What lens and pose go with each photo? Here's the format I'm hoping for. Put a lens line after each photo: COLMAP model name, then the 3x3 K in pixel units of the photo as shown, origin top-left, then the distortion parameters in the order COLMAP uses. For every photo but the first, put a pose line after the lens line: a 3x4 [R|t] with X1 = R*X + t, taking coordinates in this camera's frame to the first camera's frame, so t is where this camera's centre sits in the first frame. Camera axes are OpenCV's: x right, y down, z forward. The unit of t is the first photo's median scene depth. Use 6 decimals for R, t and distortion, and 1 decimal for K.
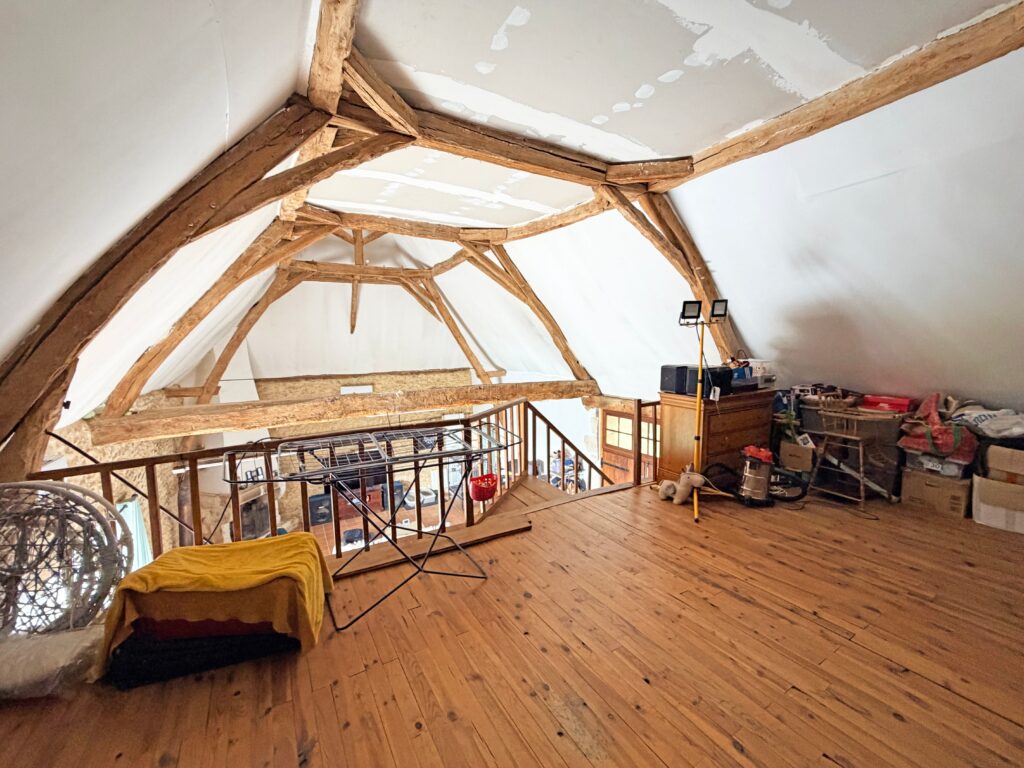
lens RADIAL K [[409.1, 0, 512.0], [0, 409.1, 384.0], [0, 0, 1]] dist [0.000698, 0.000198]
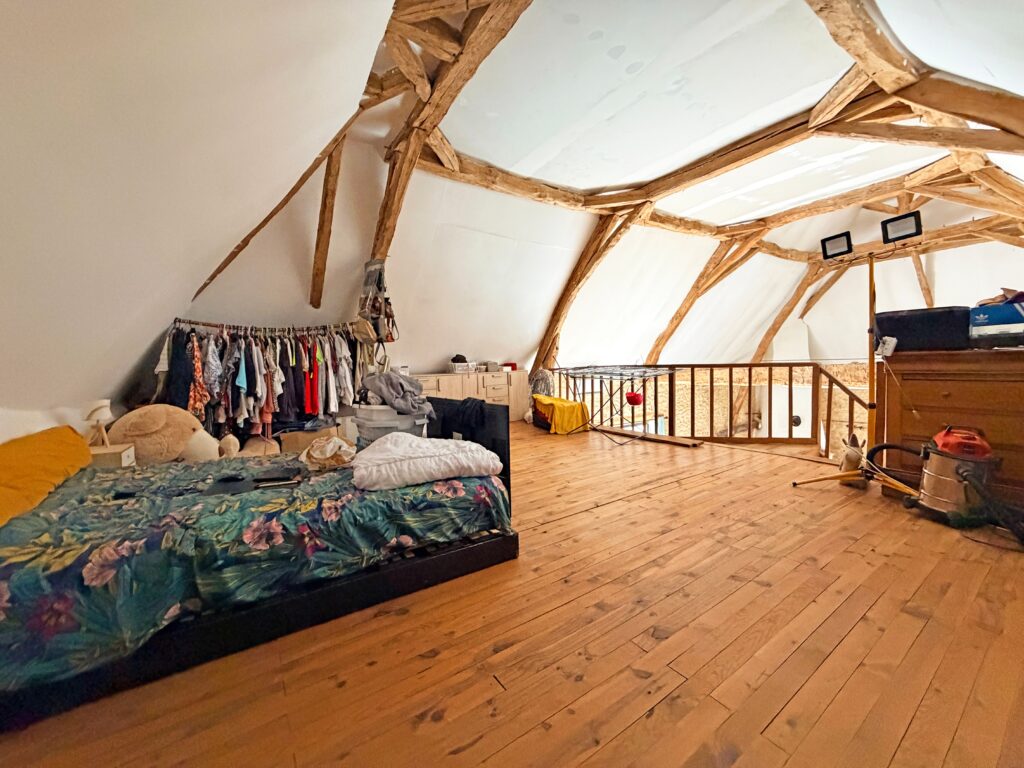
lens RADIAL K [[409.1, 0, 512.0], [0, 409.1, 384.0], [0, 0, 1]] dist [0.000698, 0.000198]
pose [[0.056926, 0.062159, -0.996442, 1.197831], [-0.066574, 0.996075, 0.058333, 0.092996], [0.996156, 0.063016, 0.060840, 0.281028]]
